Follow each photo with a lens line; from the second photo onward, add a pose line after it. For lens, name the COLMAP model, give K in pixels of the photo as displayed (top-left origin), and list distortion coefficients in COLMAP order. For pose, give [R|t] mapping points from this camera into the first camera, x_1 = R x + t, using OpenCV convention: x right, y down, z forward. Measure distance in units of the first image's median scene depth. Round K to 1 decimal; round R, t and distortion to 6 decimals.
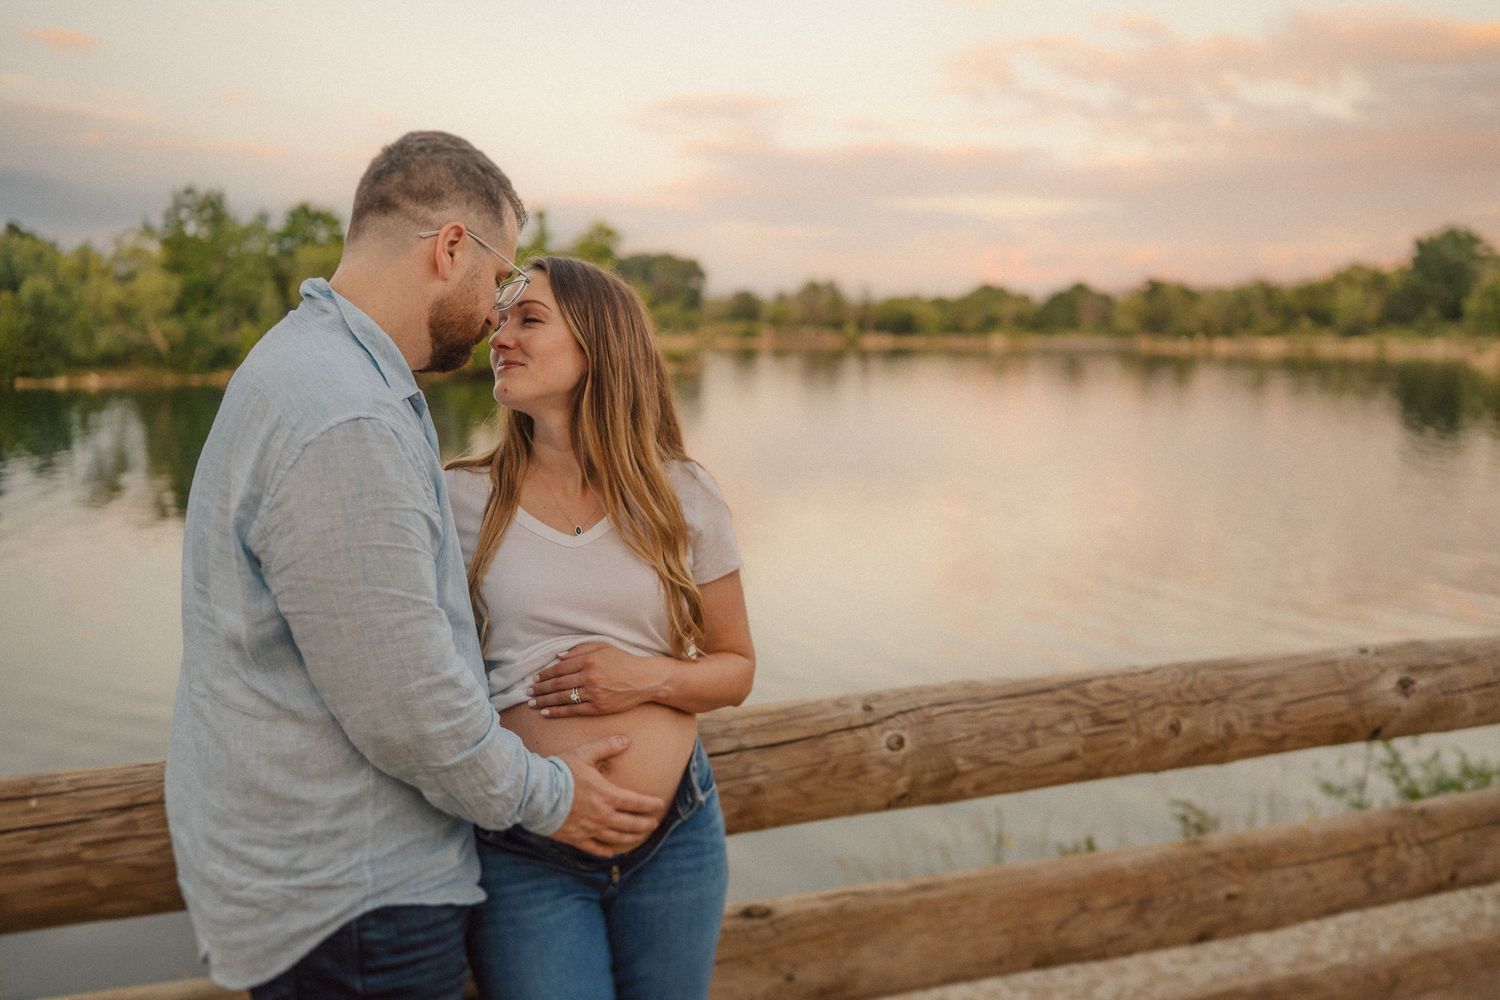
lens RADIAL K [[1411.5, 0, 772.9], [0, 1411.5, 506.5], [0, 0, 1]] dist [0.002539, 0.006479]
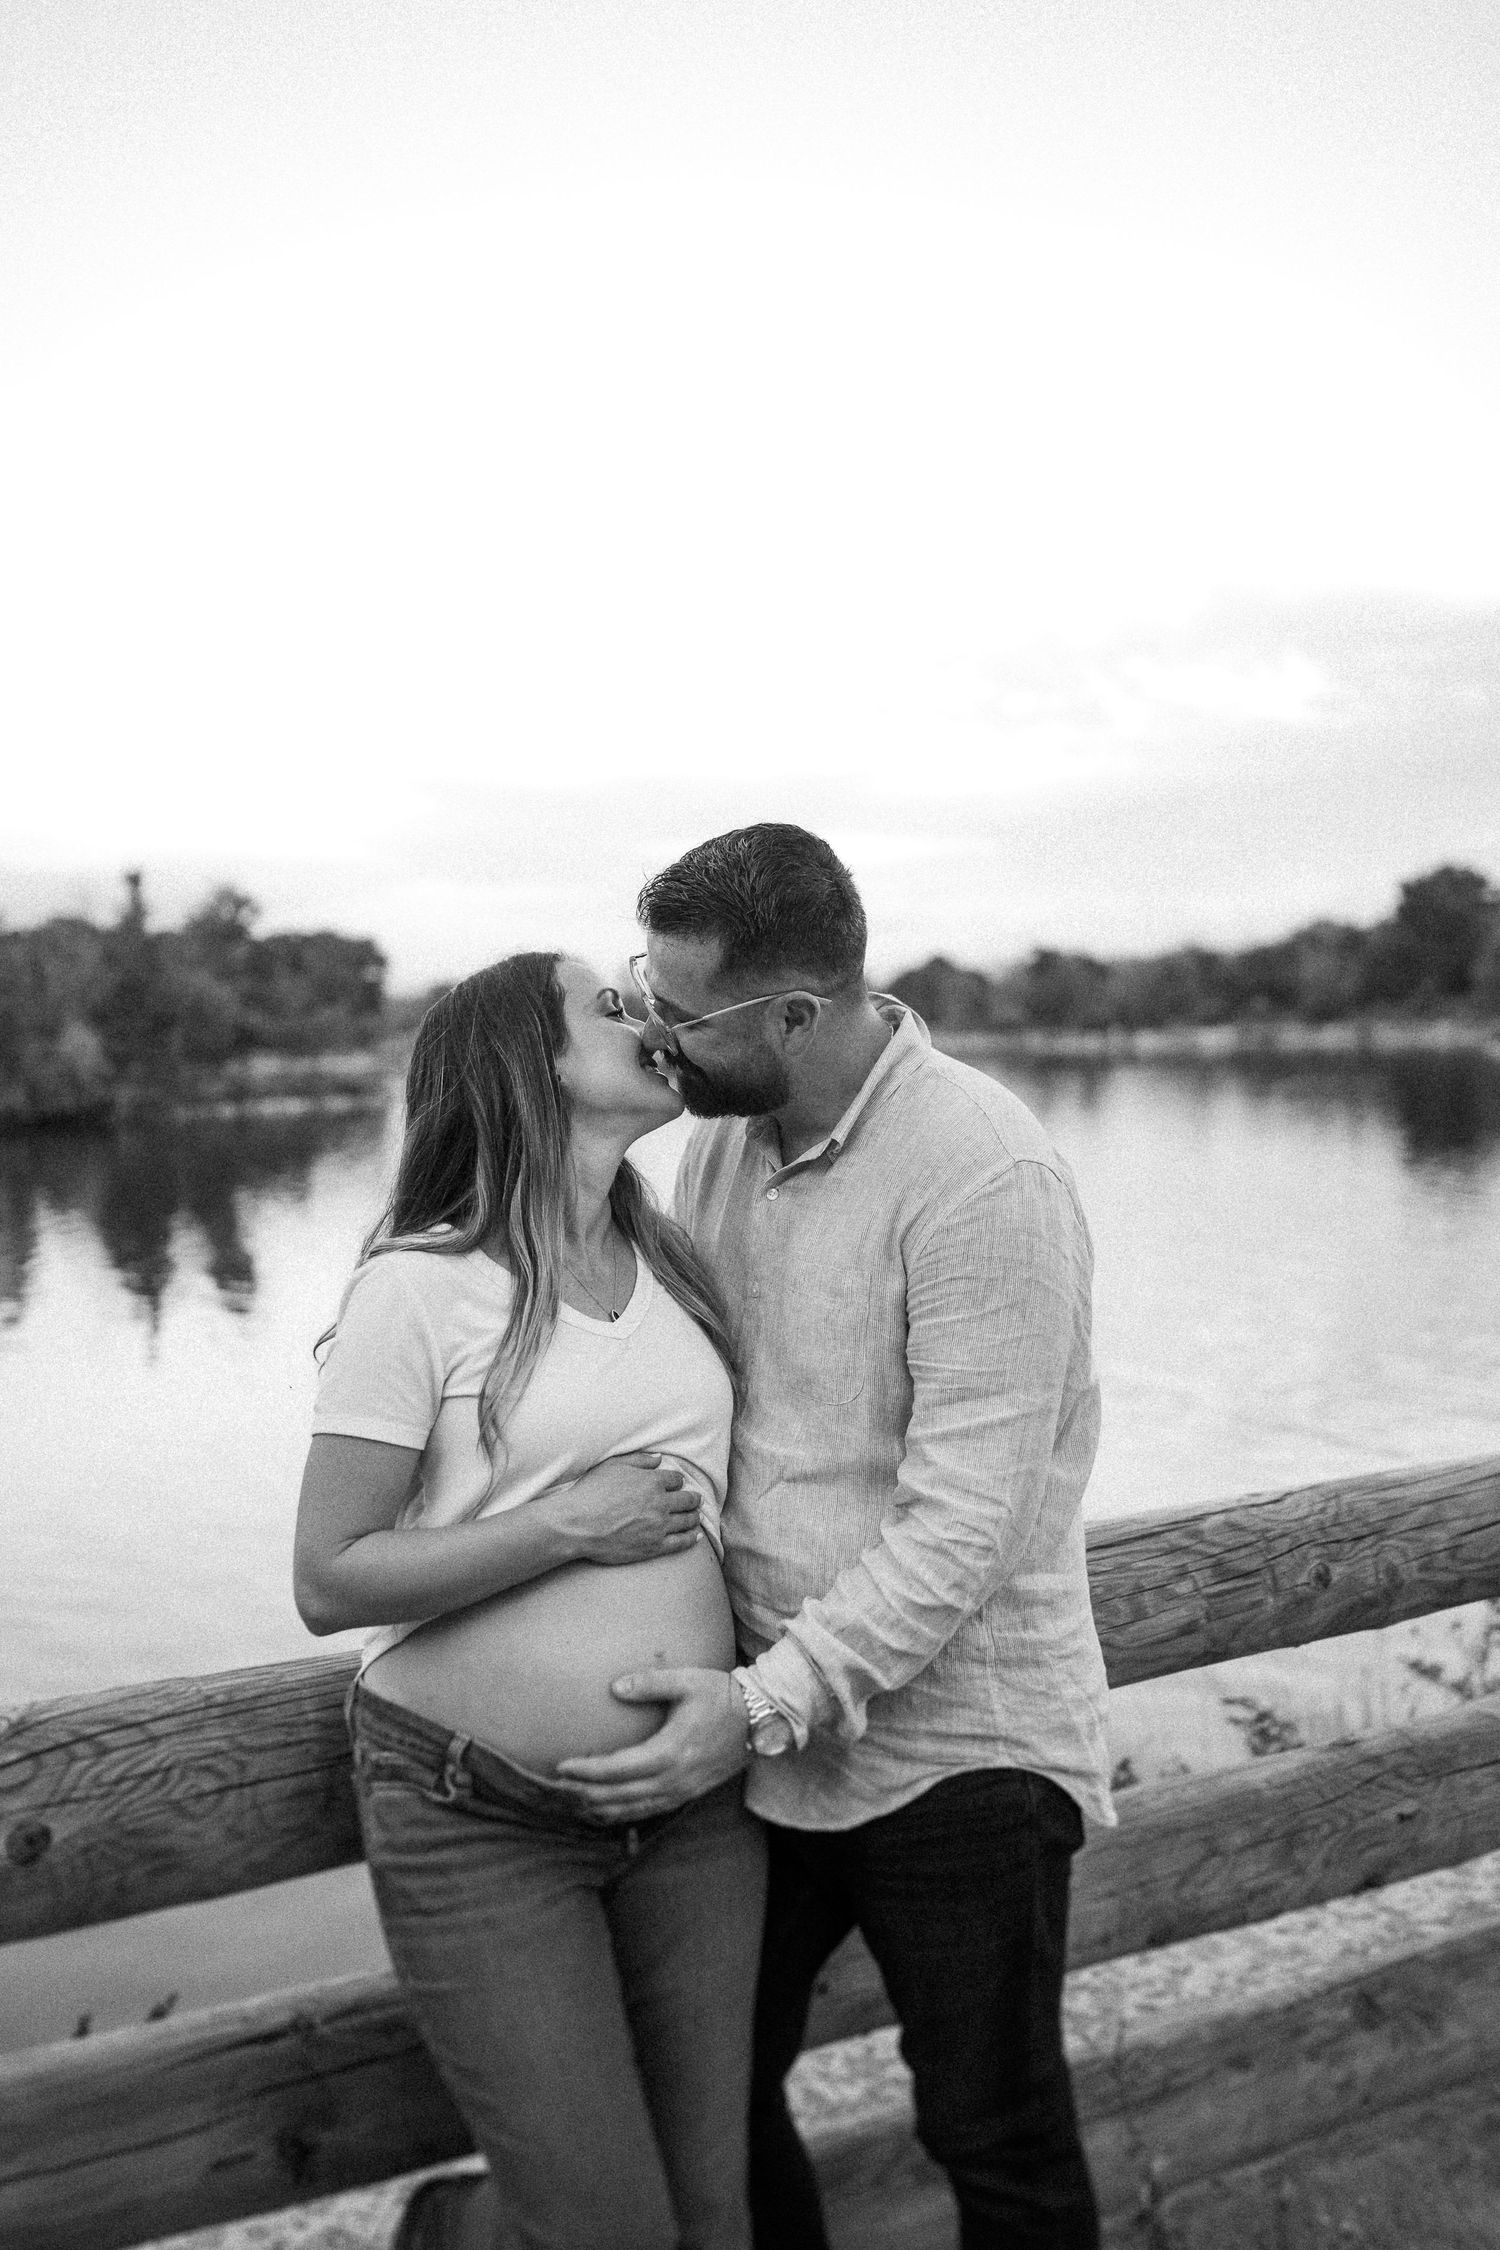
lens RADIAL K [[2118.7, 0, 749.8], [0, 2118.7, 1096.3], [0, 0, 1]] dist [-0.006558, -0.003452]
pose [[0.992023, -0.037855, 0.120237, -0.116629], [0.049174, 0.994487, -0.092610, 0.000979], [-0.116069, 0.097784, 0.988416, -0.037444]]
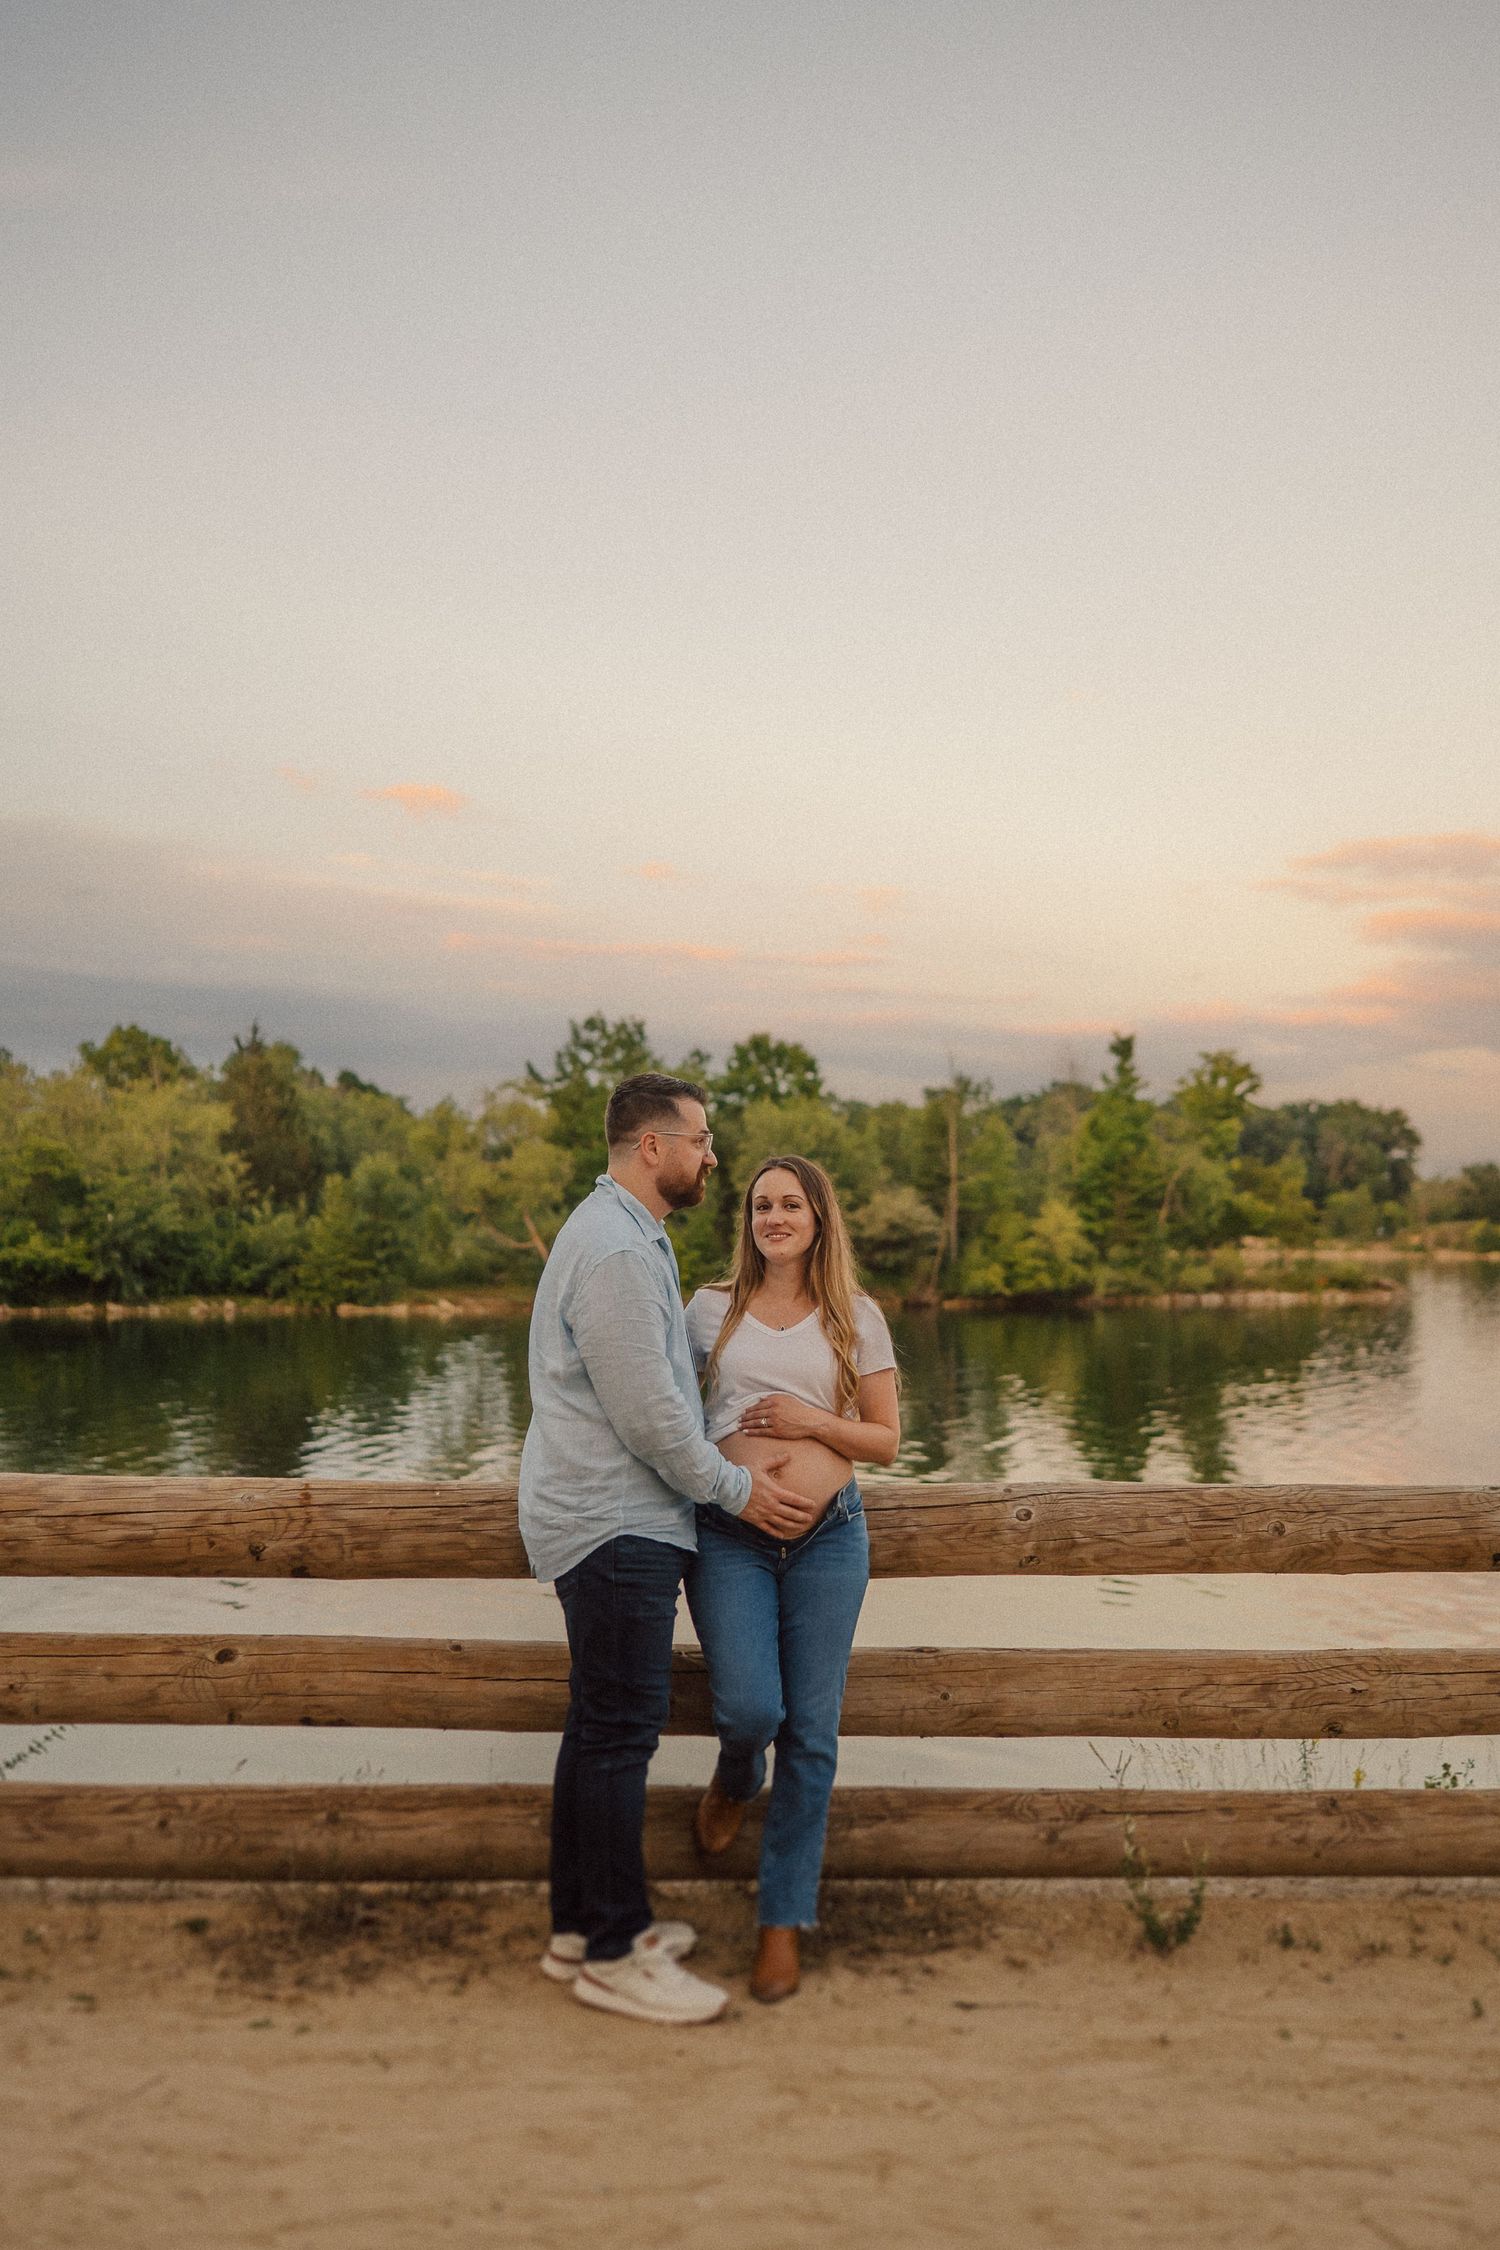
lens RADIAL K [[2388.5, 0, 832.8], [0, 2388.5, 1132.5], [0, 0, 1]] dist [-0.013703, 0.010185]
pose [[0.959524, -0.010659, -0.281424, 0.492093], [-0.036154, 0.986353, -0.160627, 0.161033], [0.279296, 0.164300, 0.946044, -1.104477]]
